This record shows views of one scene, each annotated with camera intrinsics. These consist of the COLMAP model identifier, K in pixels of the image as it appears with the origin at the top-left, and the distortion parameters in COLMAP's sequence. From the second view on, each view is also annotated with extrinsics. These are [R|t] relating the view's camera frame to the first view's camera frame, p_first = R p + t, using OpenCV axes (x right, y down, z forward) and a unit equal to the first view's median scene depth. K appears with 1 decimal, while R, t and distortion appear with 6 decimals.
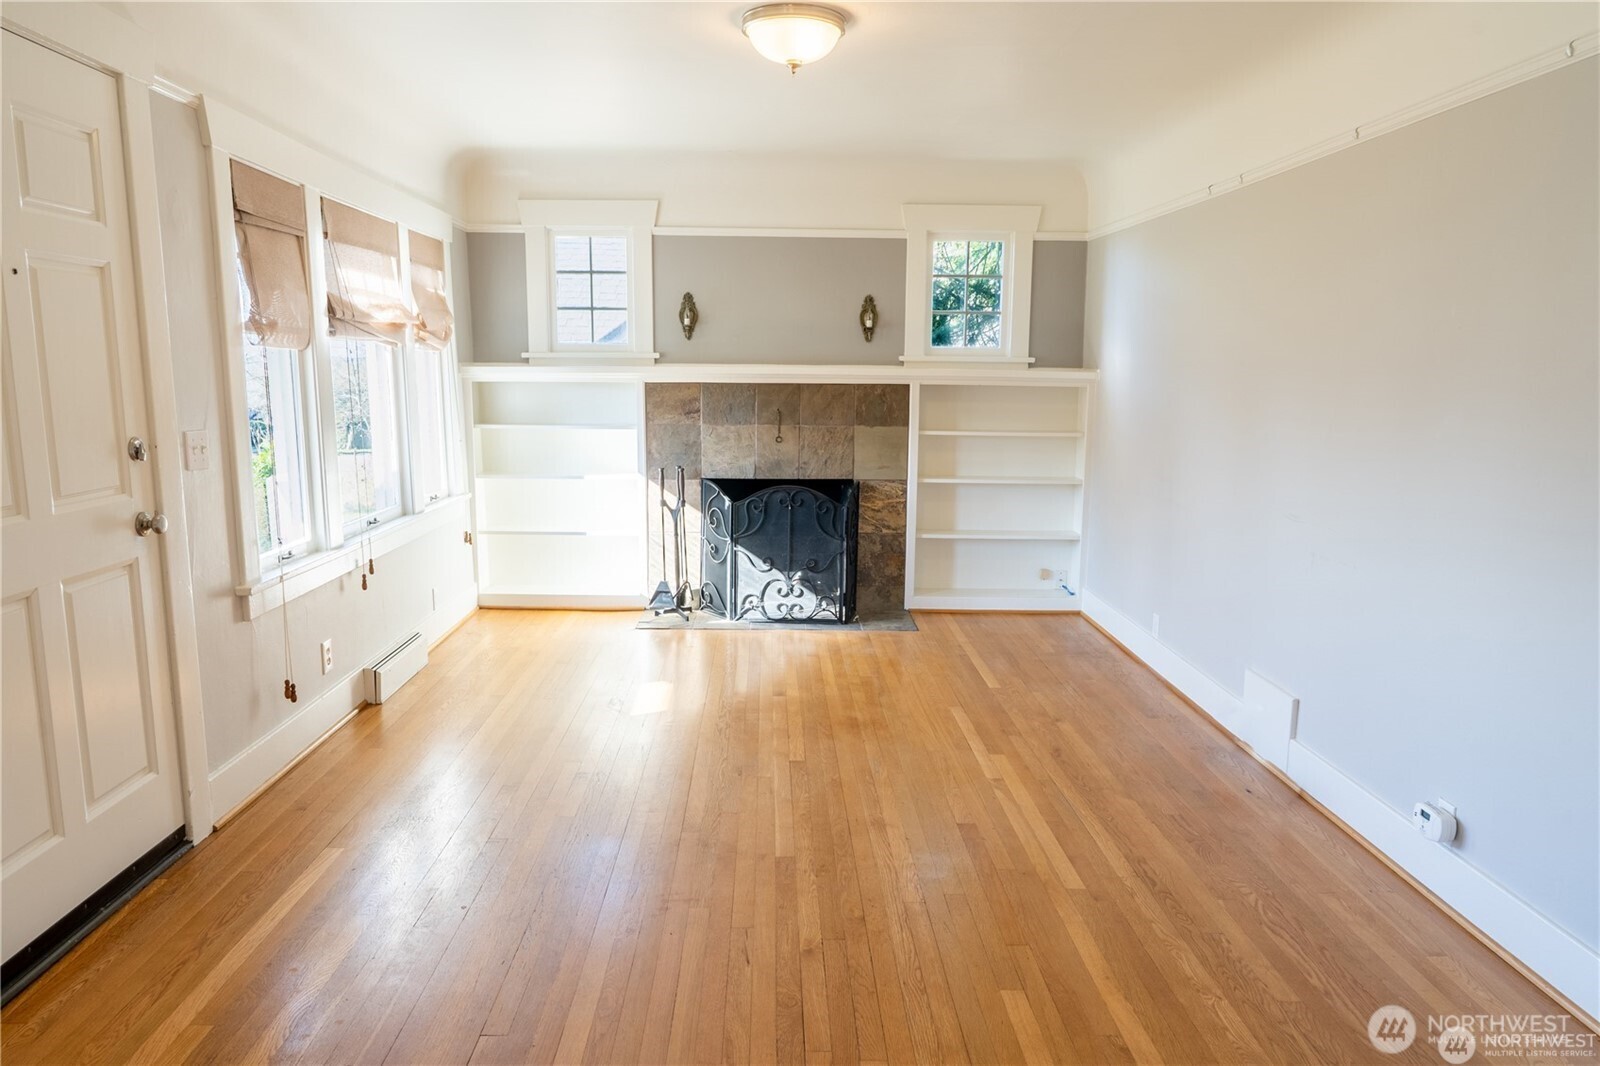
lens RADIAL K [[1067.5, 0, 796.7], [0, 1067.5, 533.1], [0, 0, 1]] dist [-0.003037, 0.003474]
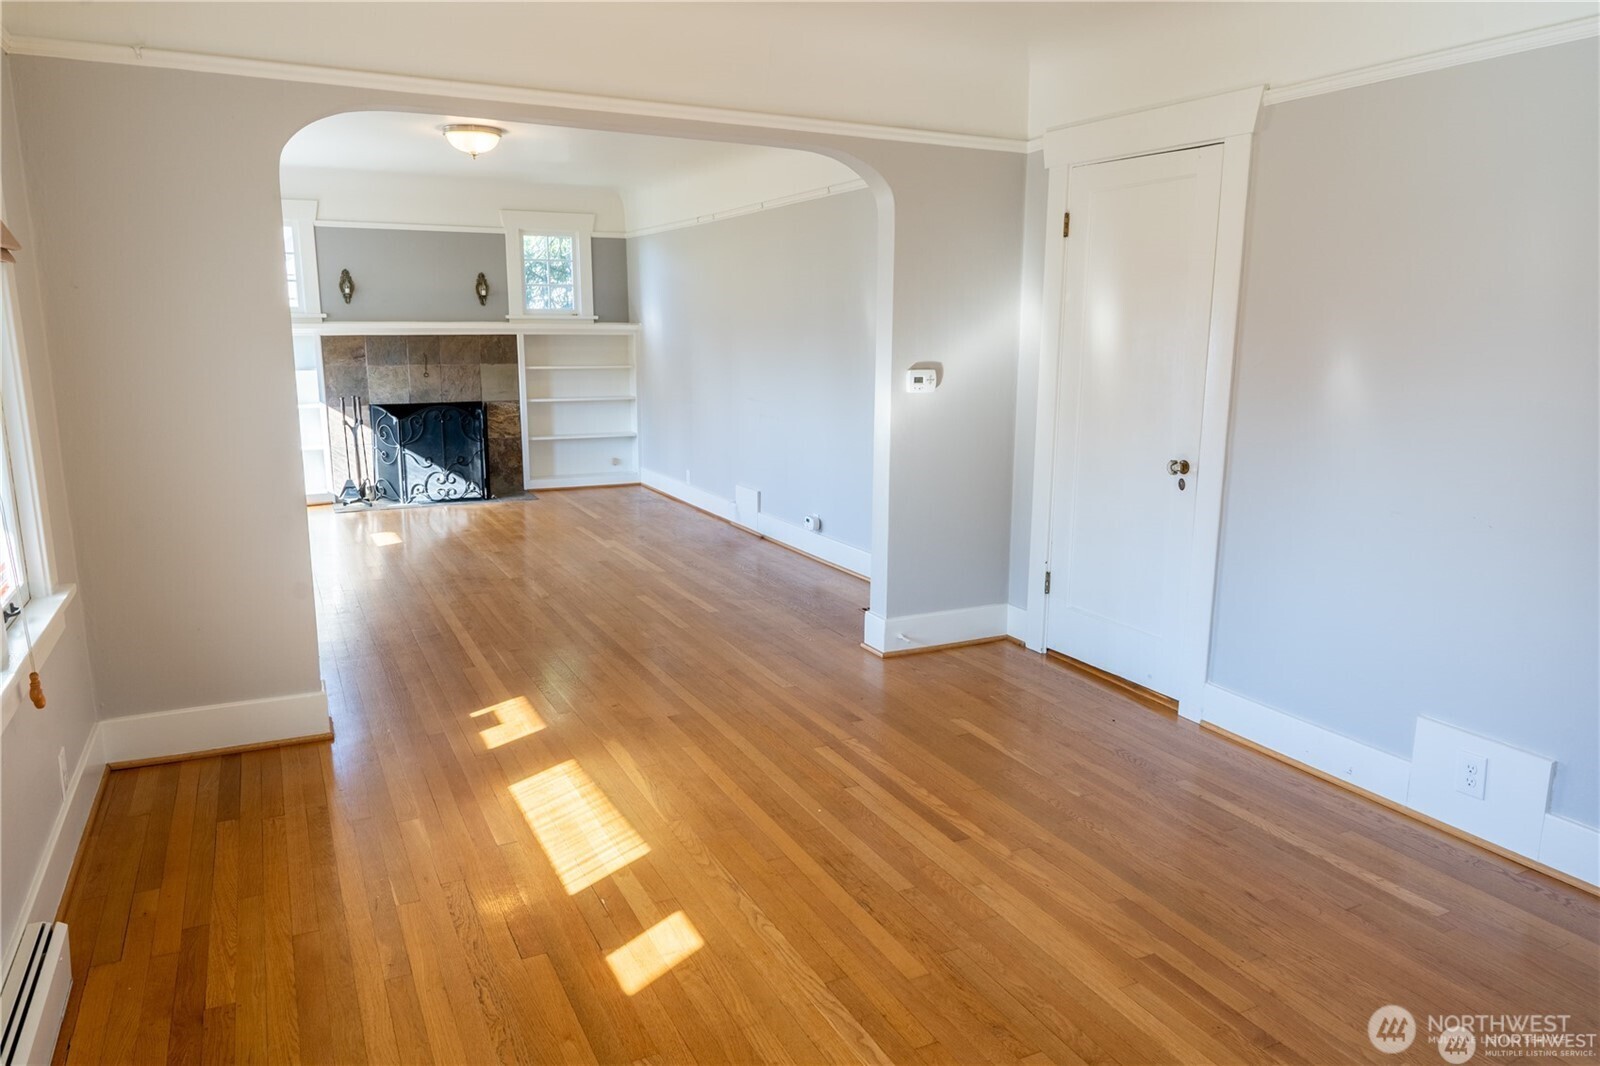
lens RADIAL K [[1067.5, 0, 796.7], [0, 1067.5, 533.1], [0, 0, 1]] dist [-0.003037, 0.003474]
pose [[0.905946, -0.088749, 0.413986, -0.176953], [0.072310, 0.995851, 0.055249, 0.079203], [-0.417172, -0.020117, 0.908605, -0.500279]]
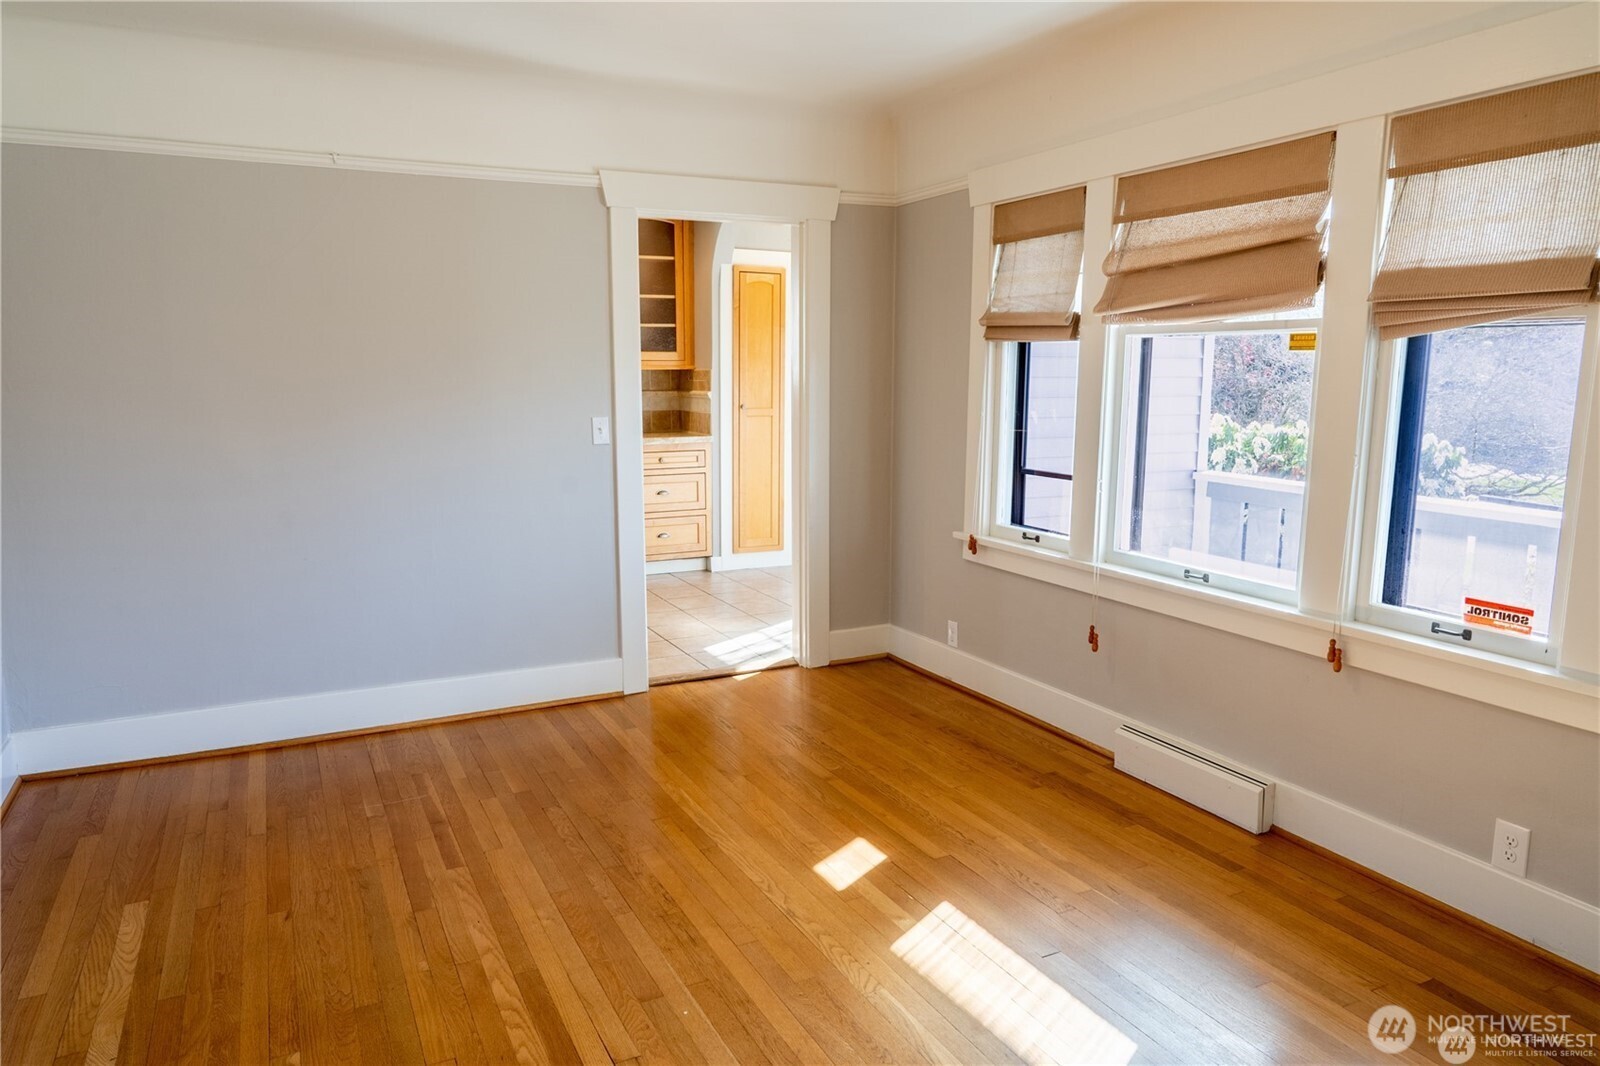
lens RADIAL K [[1067.5, 0, 796.7], [0, 1067.5, 533.1], [0, 0, 1]] dist [-0.003037, 0.003474]
pose [[-0.908012, 0.055572, -0.415242, 0.154597], [-0.075510, 0.953221, 0.292689, -0.040620], [0.412083, 0.297120, -0.861340, 0.271576]]
